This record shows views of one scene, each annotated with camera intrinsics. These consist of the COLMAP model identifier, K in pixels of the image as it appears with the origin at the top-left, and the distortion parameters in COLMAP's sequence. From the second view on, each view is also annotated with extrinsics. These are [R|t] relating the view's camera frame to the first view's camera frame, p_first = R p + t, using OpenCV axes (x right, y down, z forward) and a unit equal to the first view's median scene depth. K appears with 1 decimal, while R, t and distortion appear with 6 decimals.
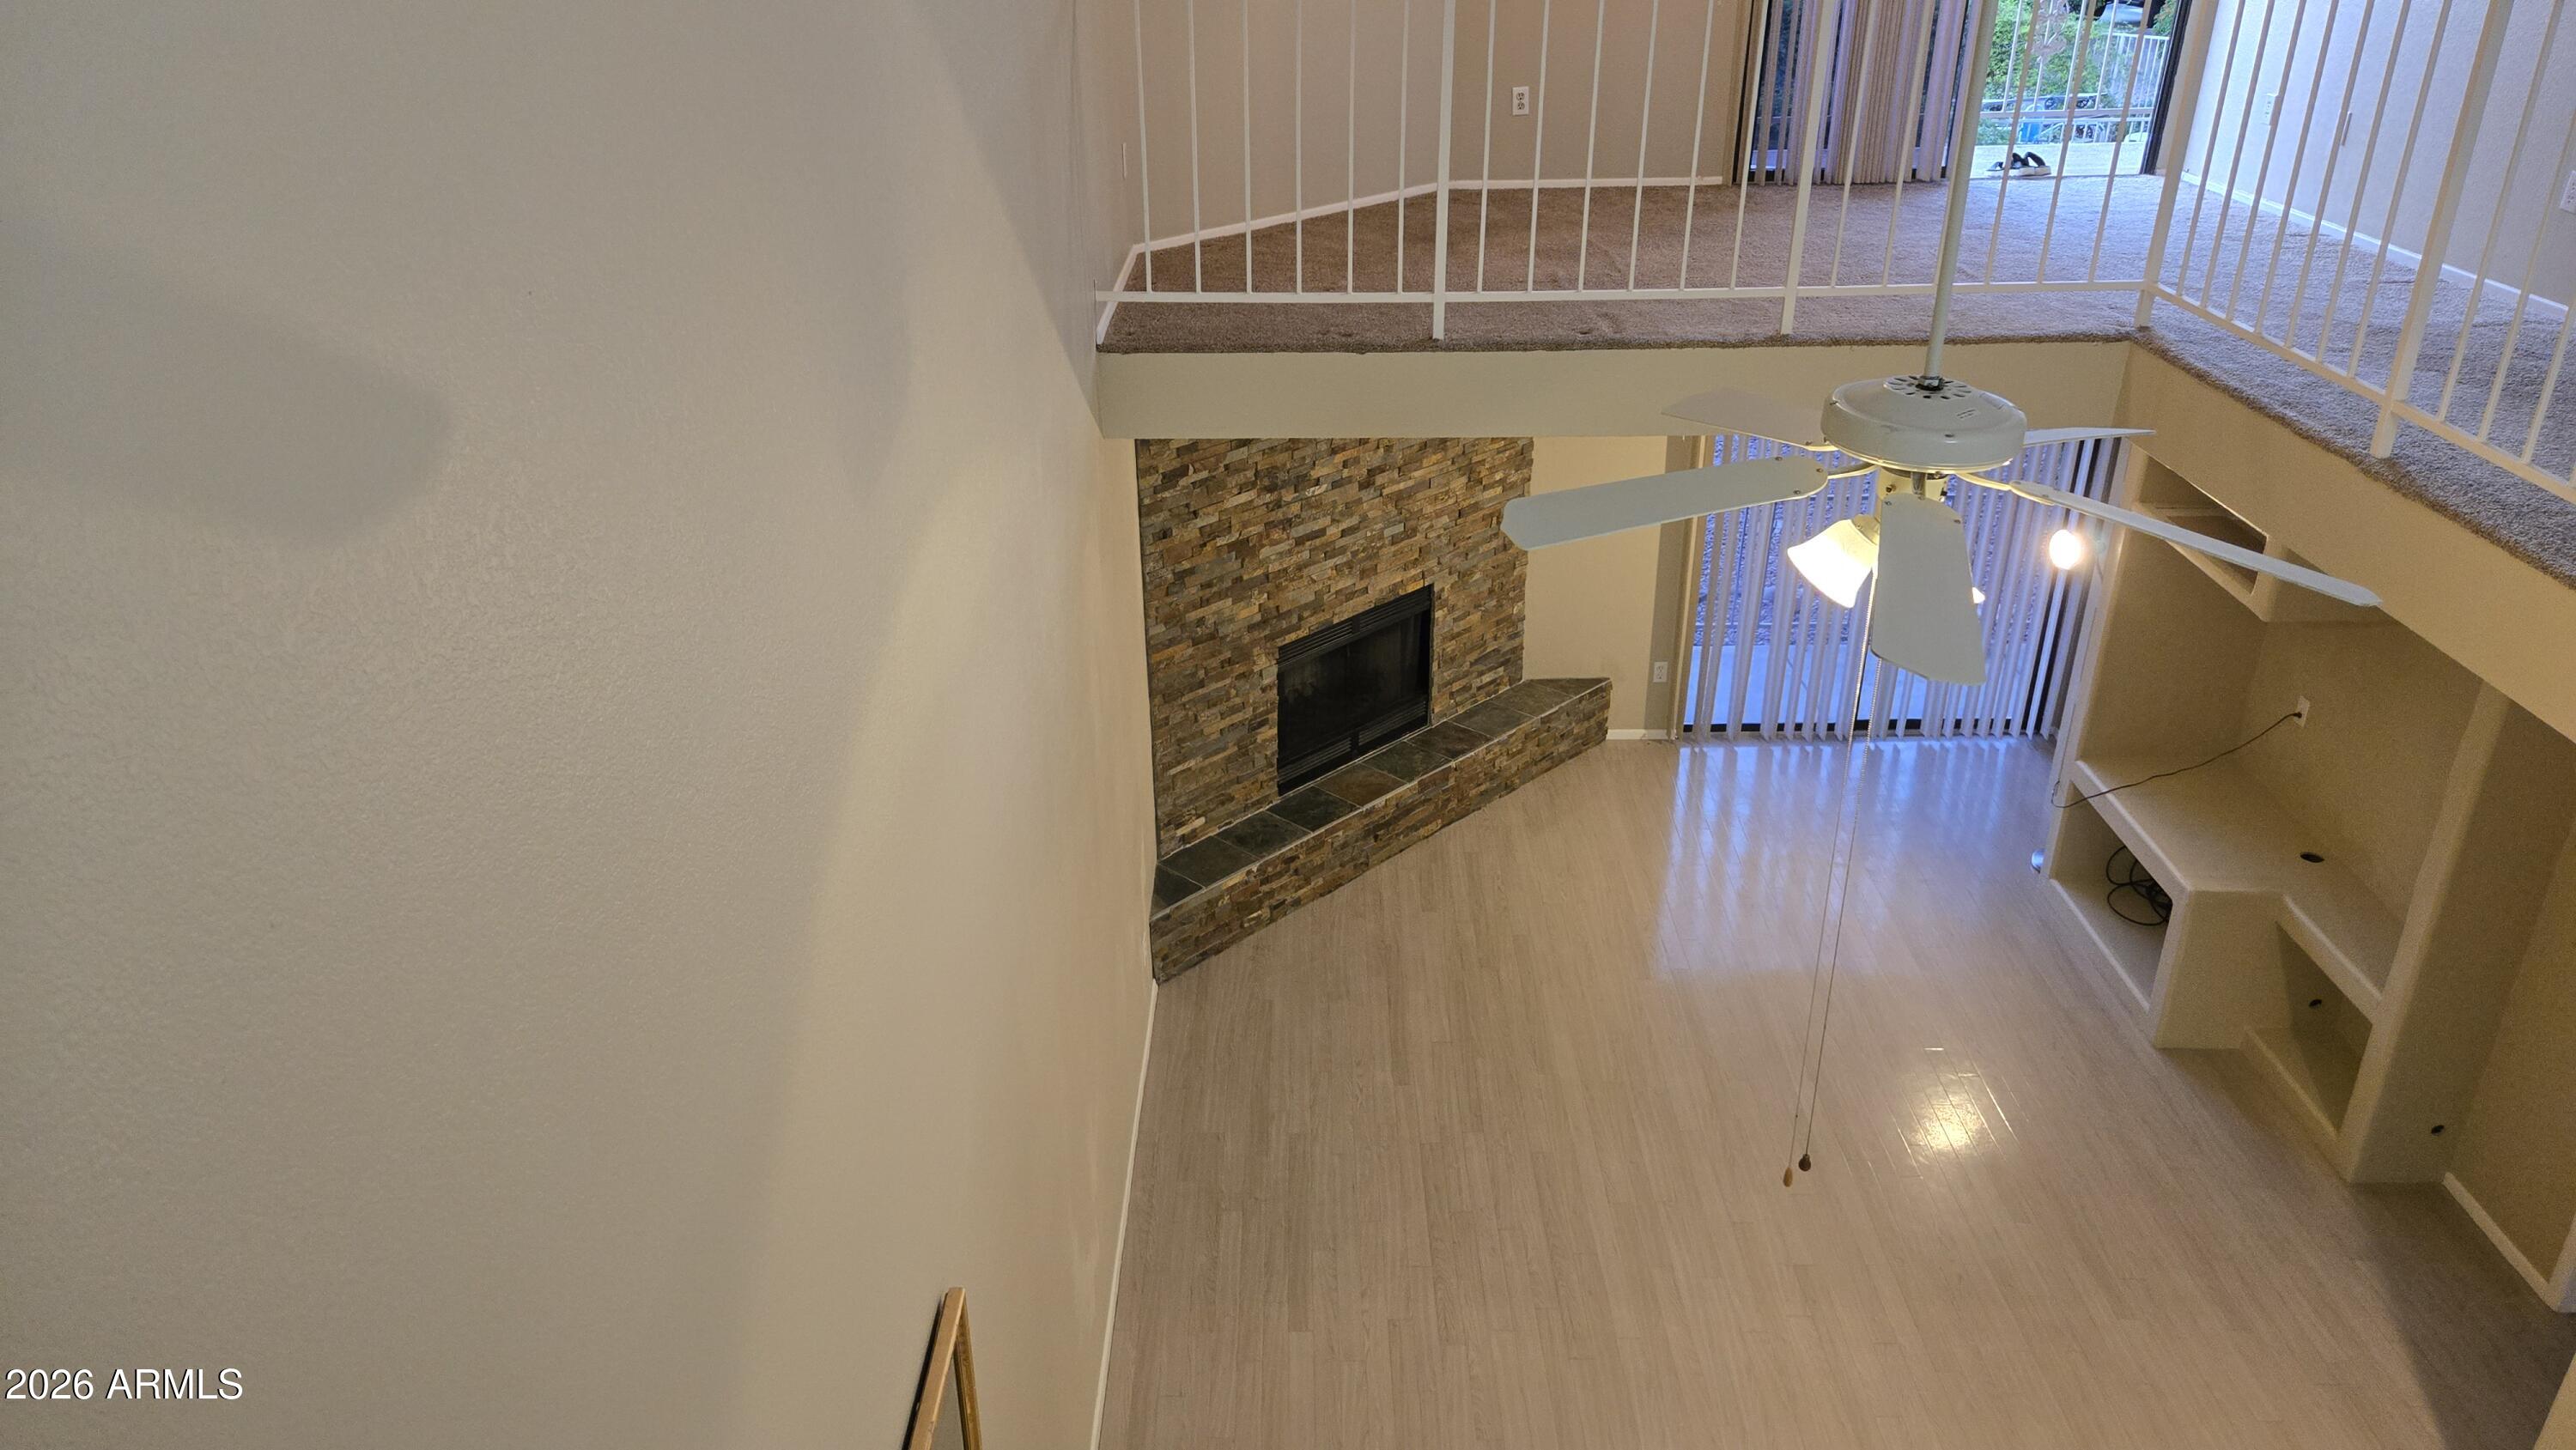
lens RADIAL K [[1704.4, 0, 1276.9], [0, 1704.4, 716.3], [0, 0, 1]] dist [0.069208, -0.058112]
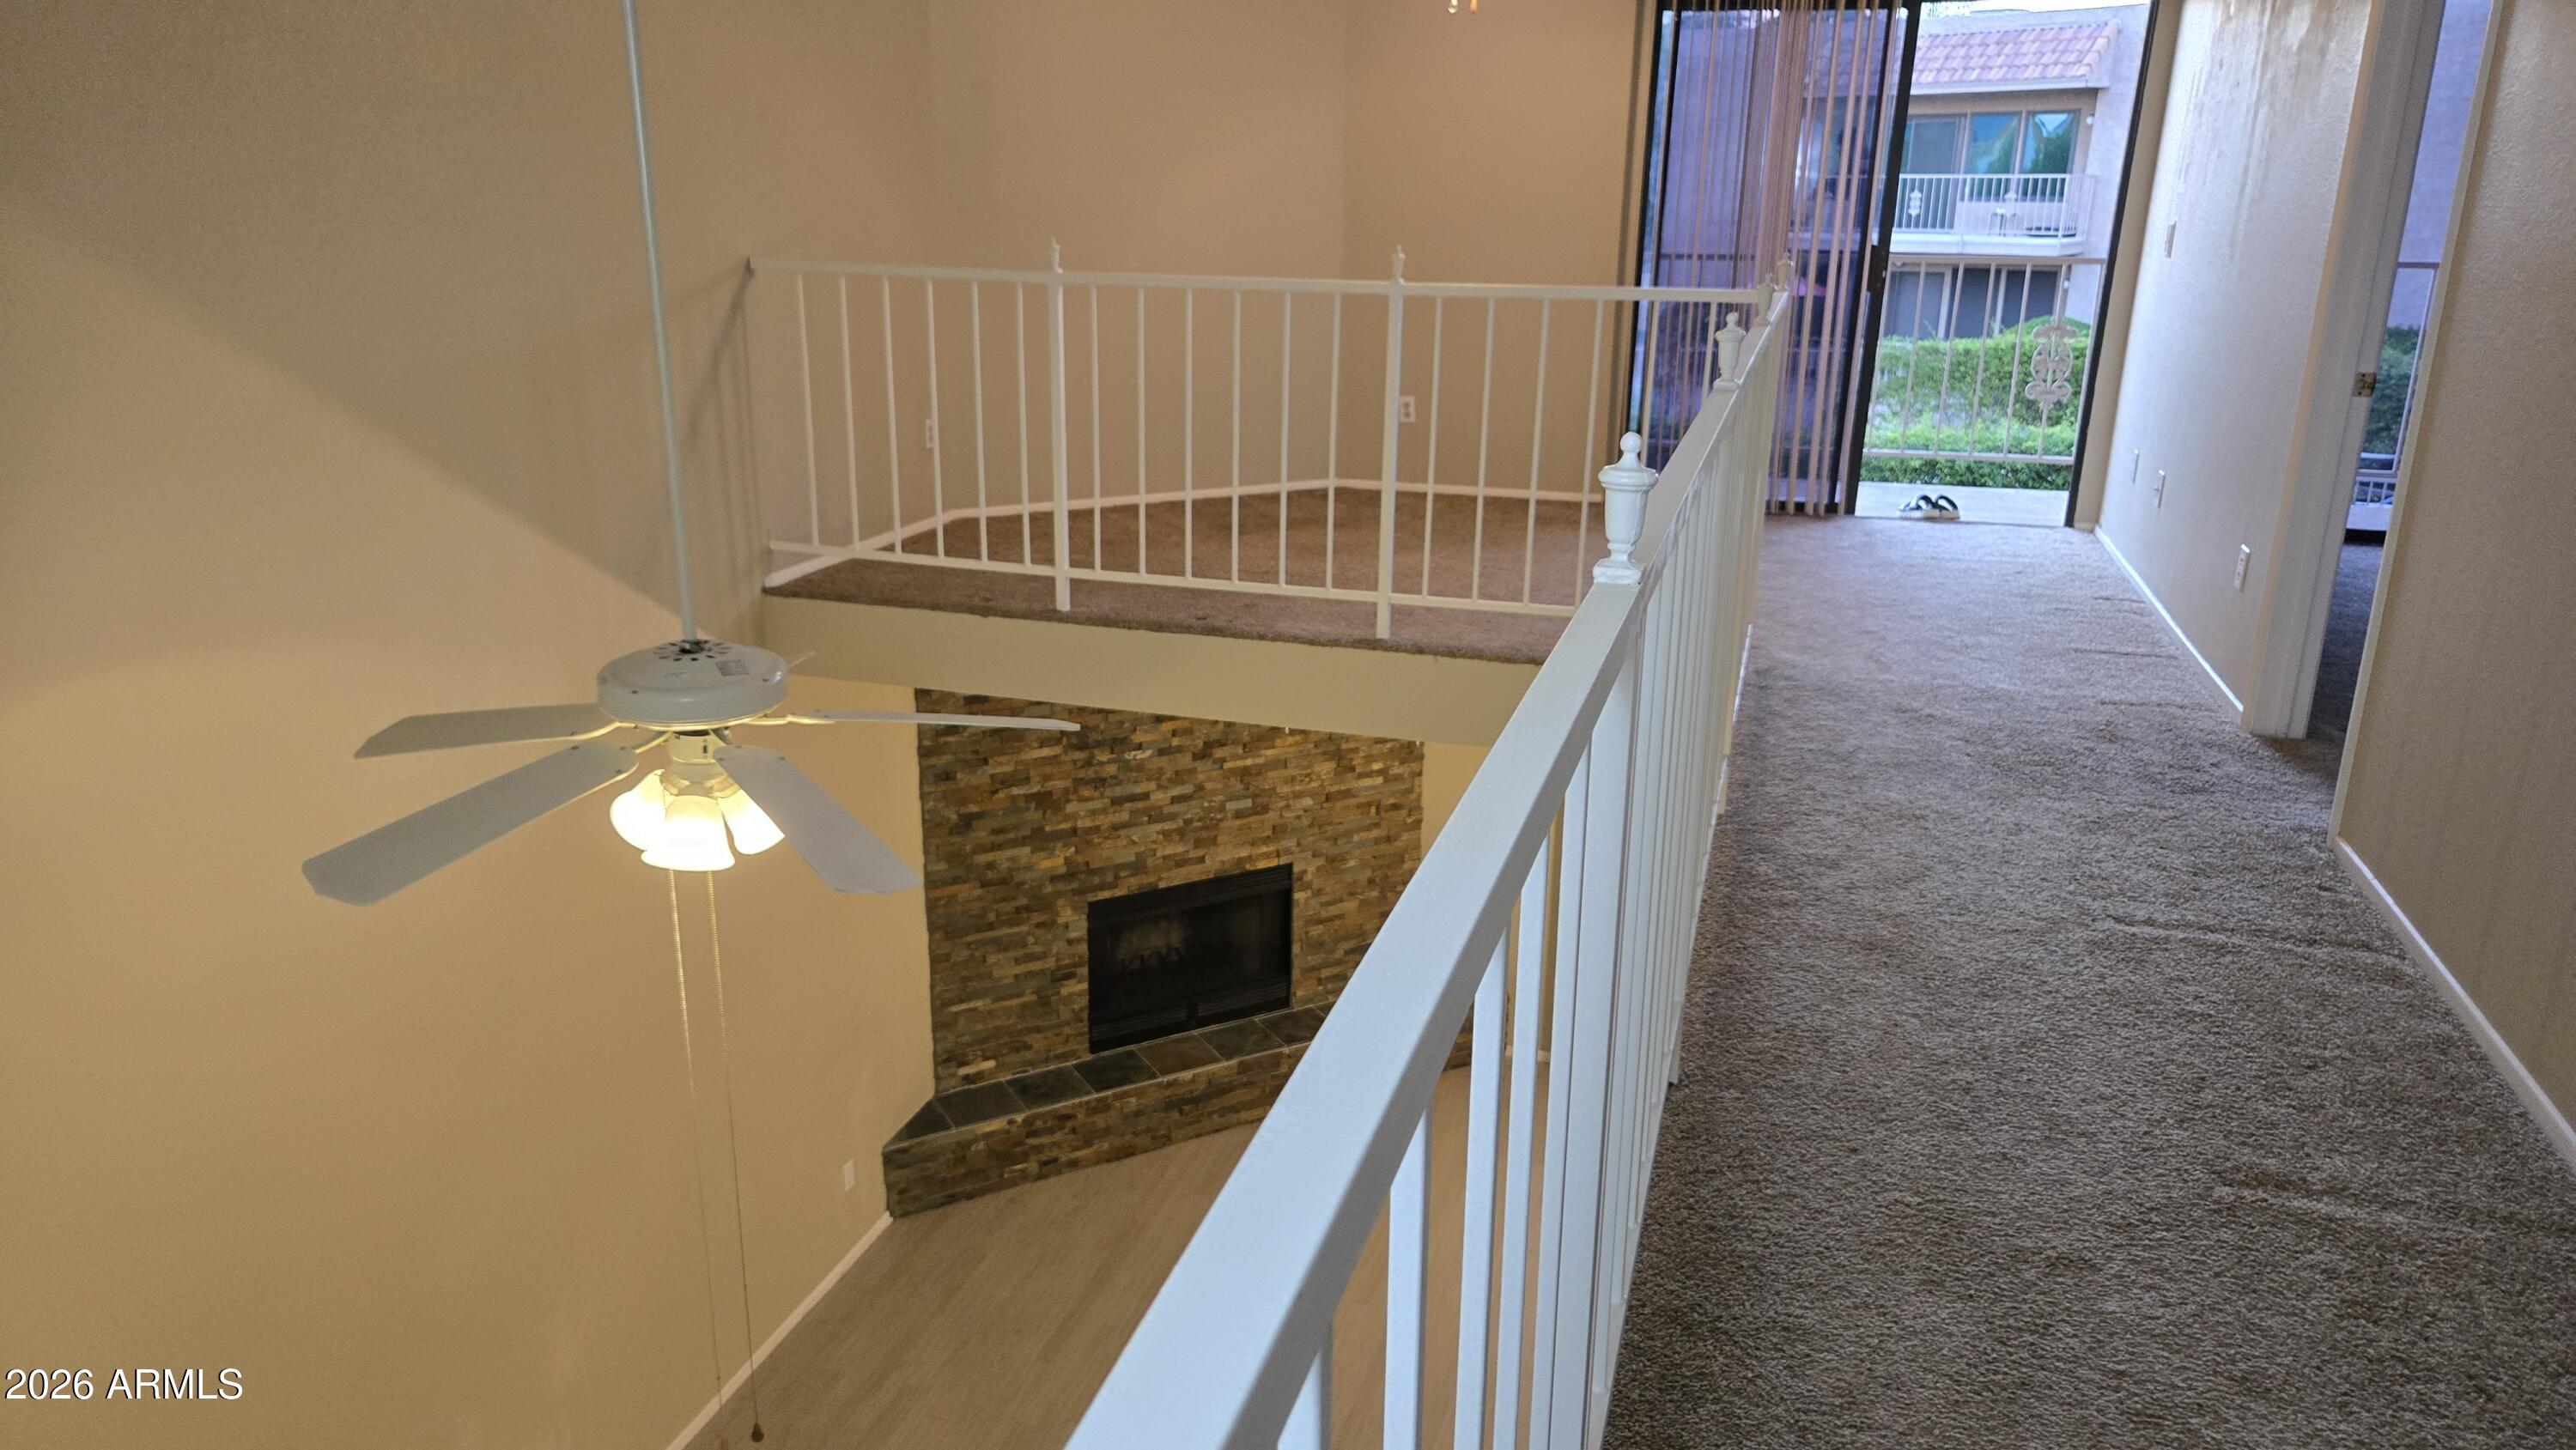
lens RADIAL K [[1727.3, 0, 1279.6], [0, 1727.3, 720.1], [0, 0, 1]] dist [0.076754, -0.070389]
pose [[0.960864, 0.105165, -0.256283, 0.366484], [-0.145099, 0.979143, -0.142219, -0.016945], [0.235981, 0.173839, 0.956082, 0.020634]]
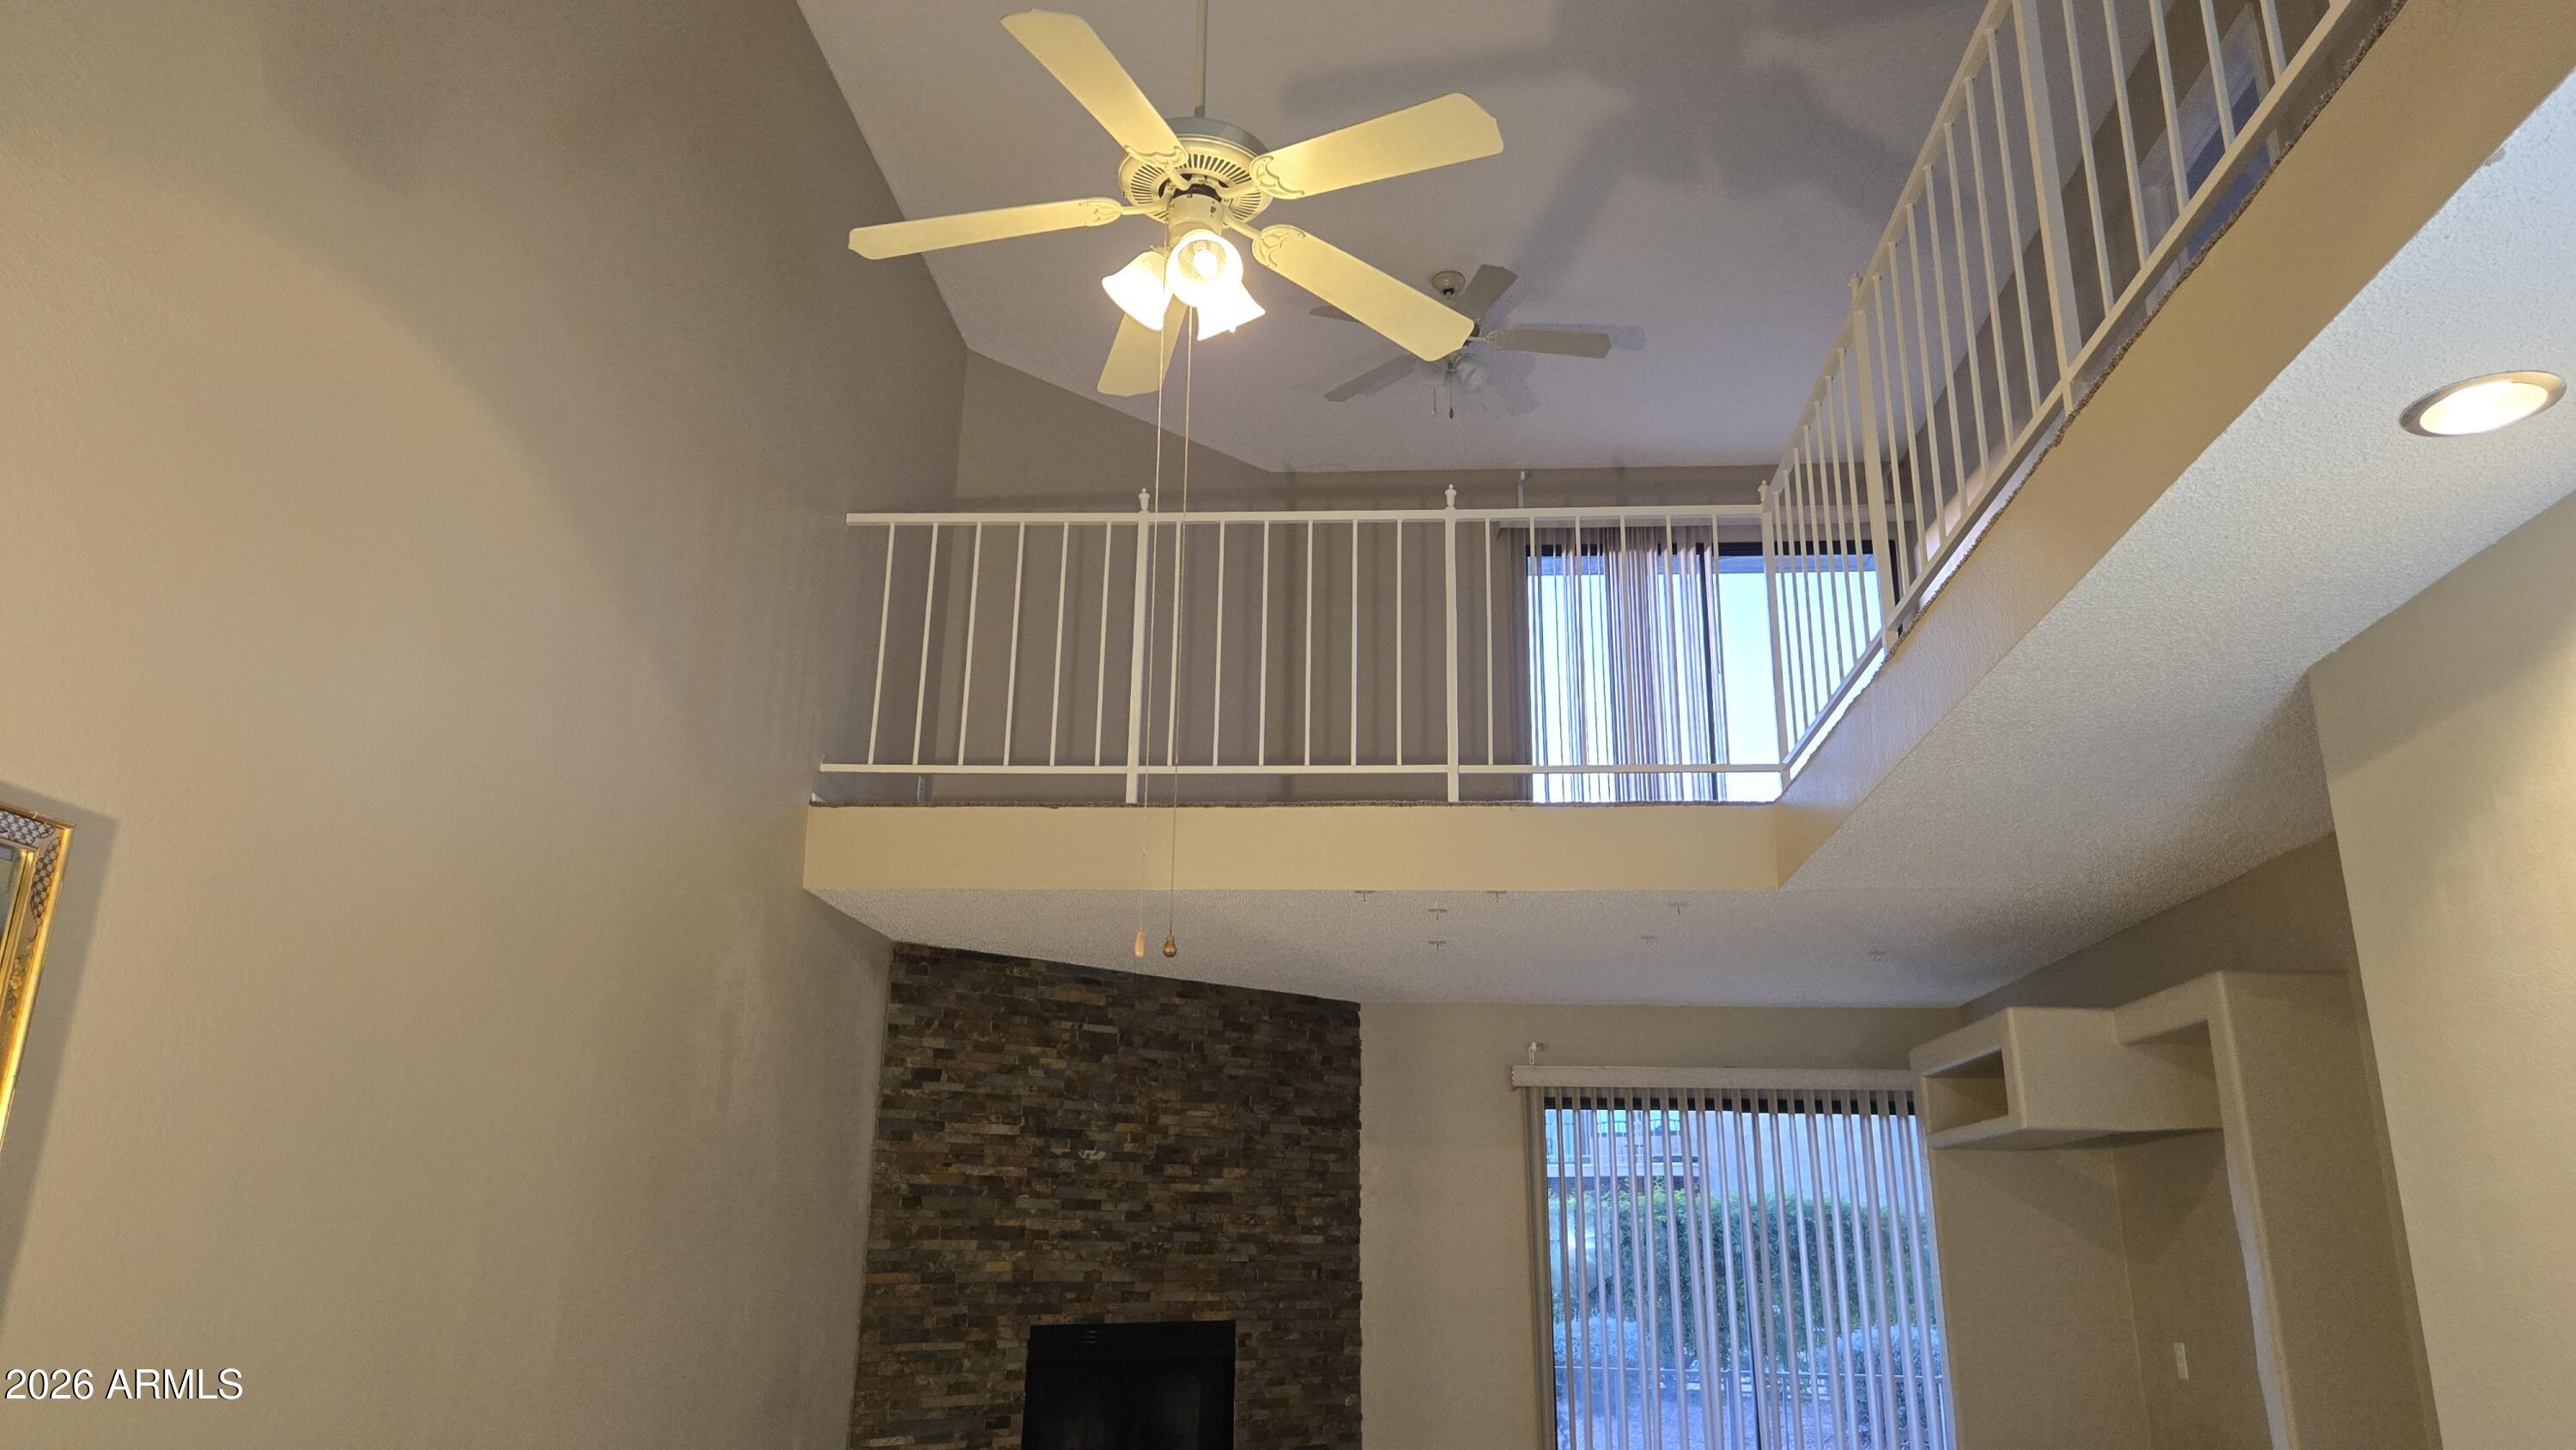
lens RADIAL K [[1715.6, 0, 1286.4], [0, 1715.6, 719.1], [0, 0, 1]] dist [0.075552, -0.064277]
pose [[0.997796, 0.008283, -0.065836, 0.191376], [-0.051343, 0.724896, -0.686943, 0.345123], [0.042034, 0.688809, 0.723723, 0.137659]]
